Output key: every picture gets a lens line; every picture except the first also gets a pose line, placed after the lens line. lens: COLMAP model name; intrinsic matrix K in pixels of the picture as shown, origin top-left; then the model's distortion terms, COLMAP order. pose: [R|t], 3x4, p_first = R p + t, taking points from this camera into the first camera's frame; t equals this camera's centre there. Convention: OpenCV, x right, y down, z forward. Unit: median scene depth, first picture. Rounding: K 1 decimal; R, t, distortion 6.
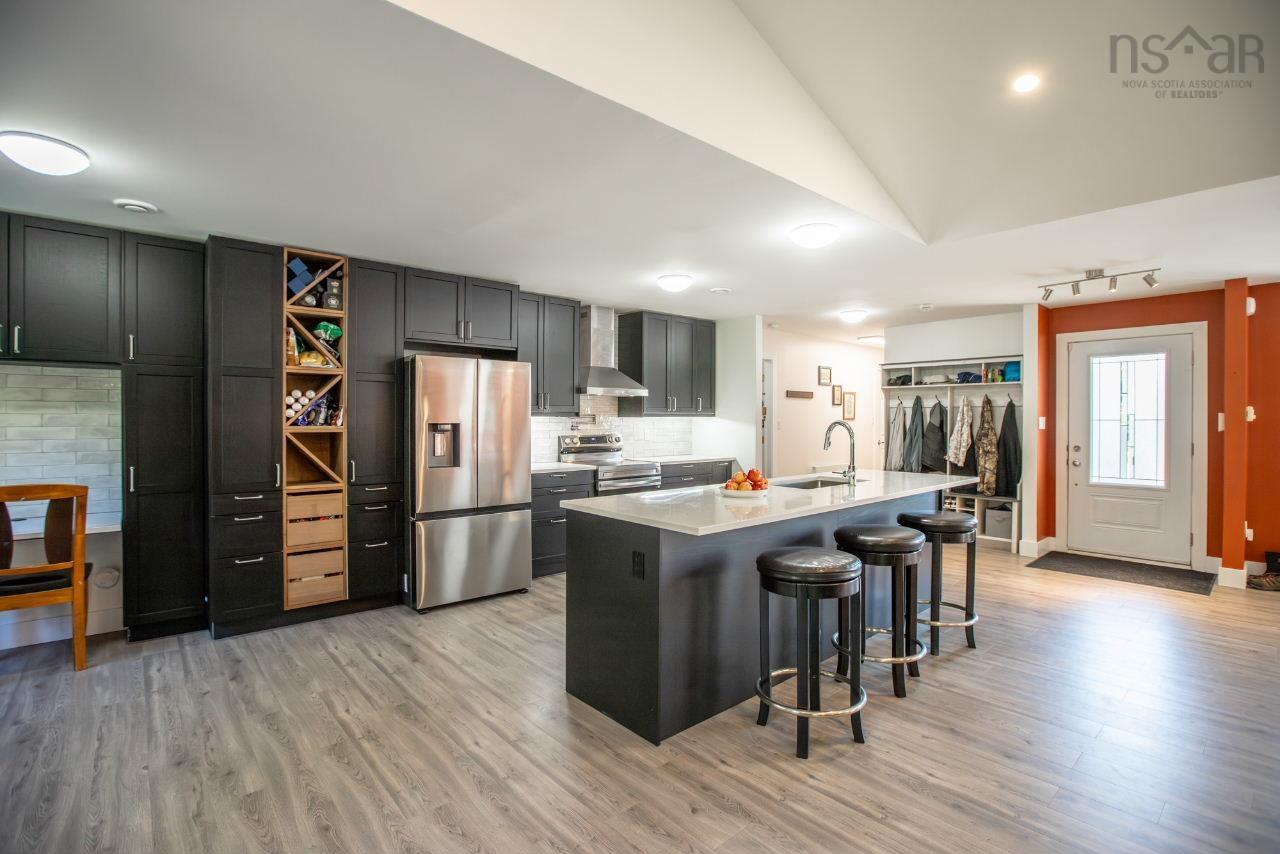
lens RADIAL K [[588.3, 0, 632.7], [0, 588.3, 420.0], [0, 0, 1]] dist [-0.024351, 0.000097]
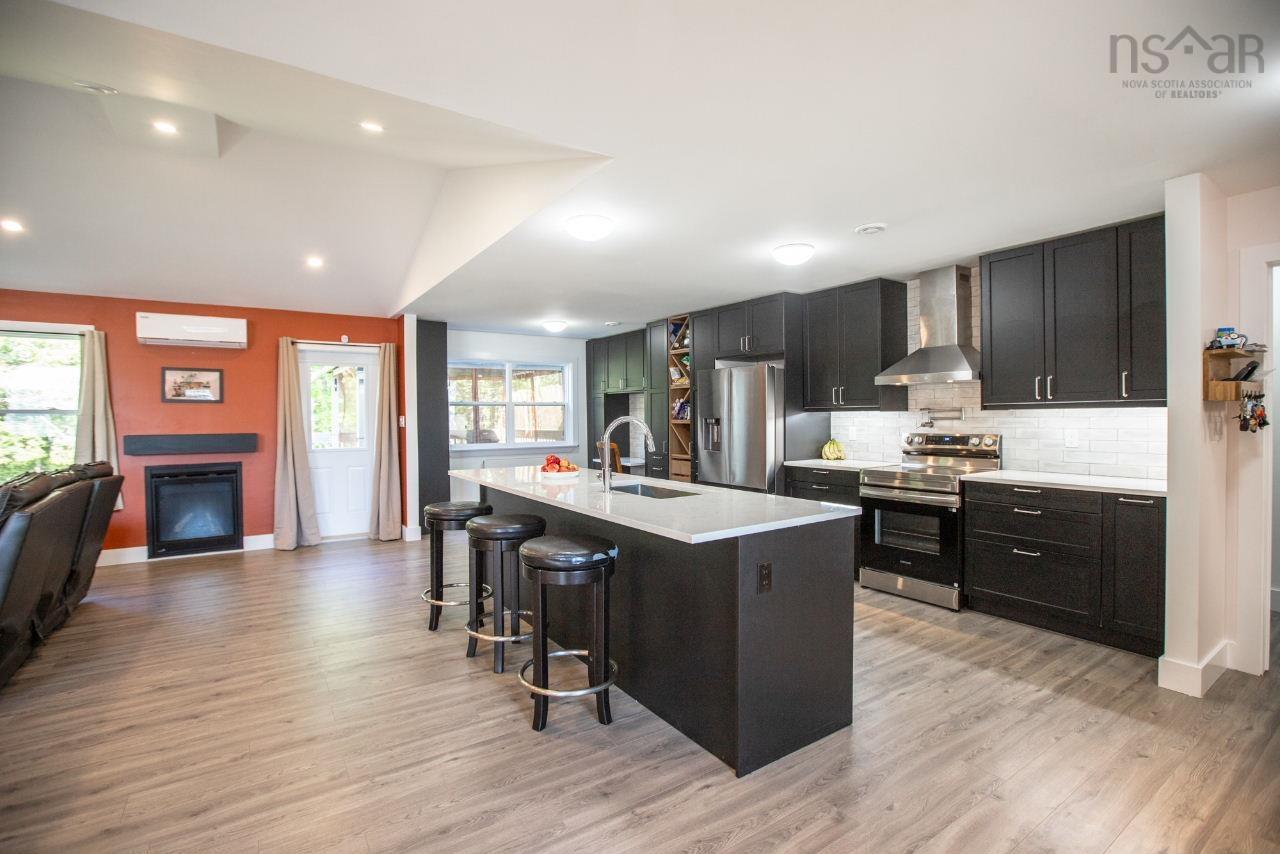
lens RADIAL K [[584.8, 0, 625.5], [0, 584.8, 424.0], [0, 0, 1]] dist [-0.031526, 0.000059]
pose [[-0.136228, 0.010991, -0.990617, 1.156400], [0.004812, 0.999934, 0.010432, 0.004857], [0.990666, -0.003345, -0.136272, 1.090713]]
